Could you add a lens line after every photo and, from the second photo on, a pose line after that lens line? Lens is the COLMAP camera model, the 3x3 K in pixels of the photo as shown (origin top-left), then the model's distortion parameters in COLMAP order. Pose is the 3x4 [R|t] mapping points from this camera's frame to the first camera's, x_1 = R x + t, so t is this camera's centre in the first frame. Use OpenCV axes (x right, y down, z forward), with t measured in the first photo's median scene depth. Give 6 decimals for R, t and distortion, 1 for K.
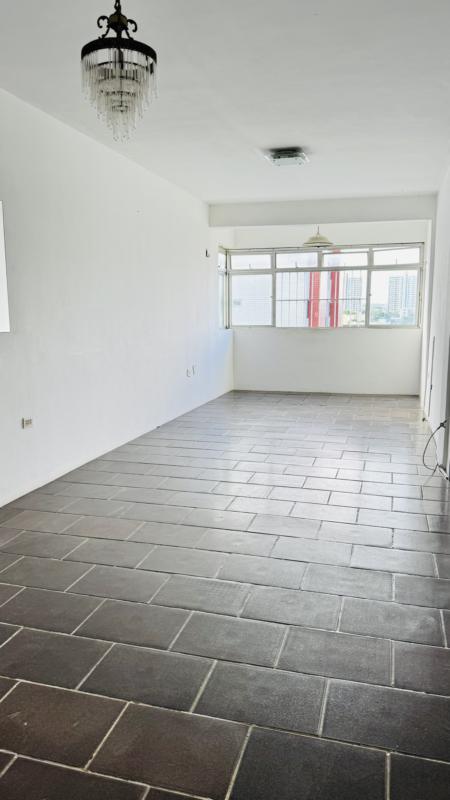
lens RADIAL K [[593.0, 0, 225.4], [0, 593.0, 398.5], [0, 0, 1]] dist [0.034860, -0.049828]
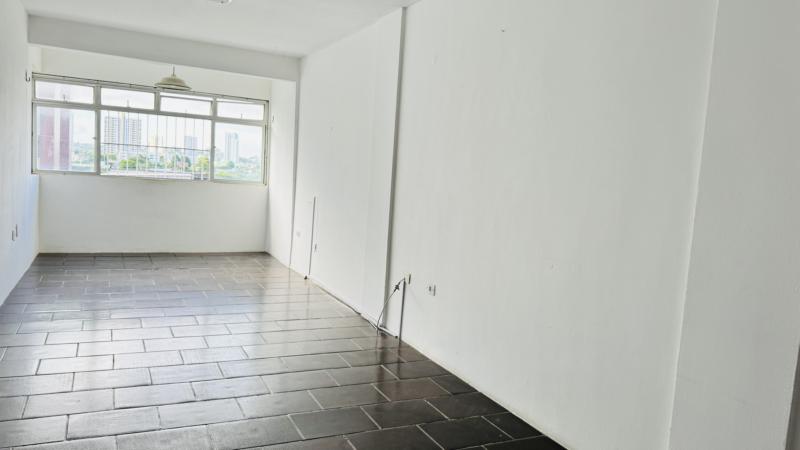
lens RADIAL K [[593.0, 0, 401.6], [0, 593.0, 220.6], [0, 0, 1]] dist [0.034860, -0.049828]
pose [[0.742464, 0.002762, 0.669880, -0.246149], [0.024610, 0.999204, -0.031396, -0.031943], [-0.669434, 0.039796, 0.741805, 0.161868]]
